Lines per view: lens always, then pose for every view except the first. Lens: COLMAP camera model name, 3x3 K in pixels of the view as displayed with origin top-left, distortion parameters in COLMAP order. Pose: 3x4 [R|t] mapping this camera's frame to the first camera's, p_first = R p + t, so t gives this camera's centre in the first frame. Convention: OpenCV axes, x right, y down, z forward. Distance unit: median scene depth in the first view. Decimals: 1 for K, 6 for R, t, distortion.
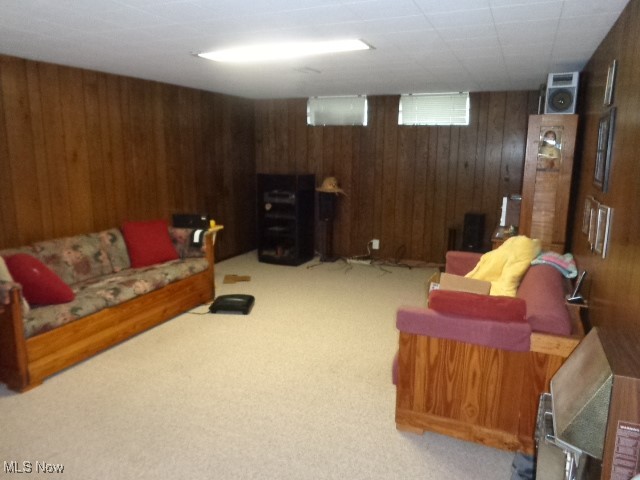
lens RADIAL K [[469.7, 0, 320.6], [0, 469.7, 240.2], [0, 0, 1]] dist [0.042539, 0.002531]
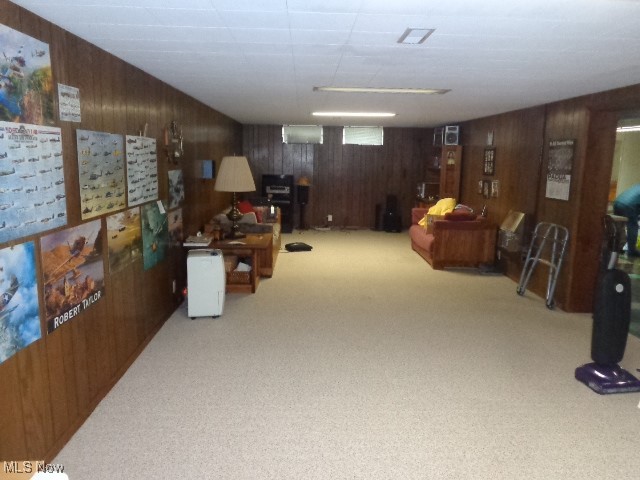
lens RADIAL K [[469.7, 0, 319.8], [0, 469.7, 238.5], [0, 0, 1]] dist [0.042539, 0.002531]
pose [[0.895723, -0.070150, 0.439043, -0.652791], [0.078762, 0.996892, -0.001405, 0.081988], [-0.437580, 0.035838, 0.898465, -0.438449]]
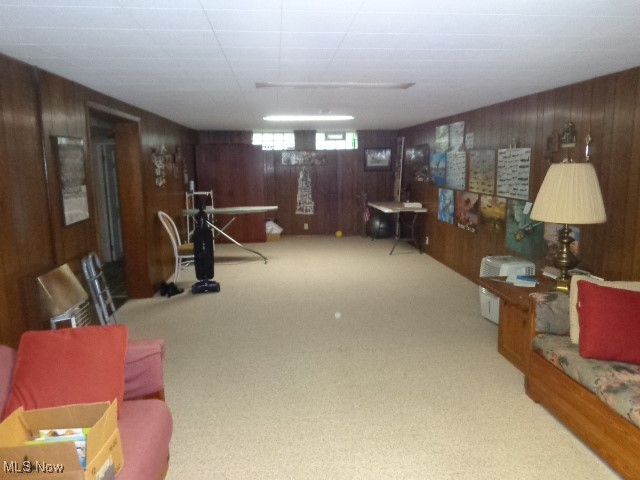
lens RADIAL K [[469.7, 0, 321.1], [0, 469.7, 238.8], [0, 0, 1]] dist [0.042539, 0.002531]
pose [[-0.865423, 0.082376, -0.494224, 0.544494], [-0.096497, 0.940523, 0.325737, -0.283412], [0.491662, 0.329591, -0.806001, 1.395615]]
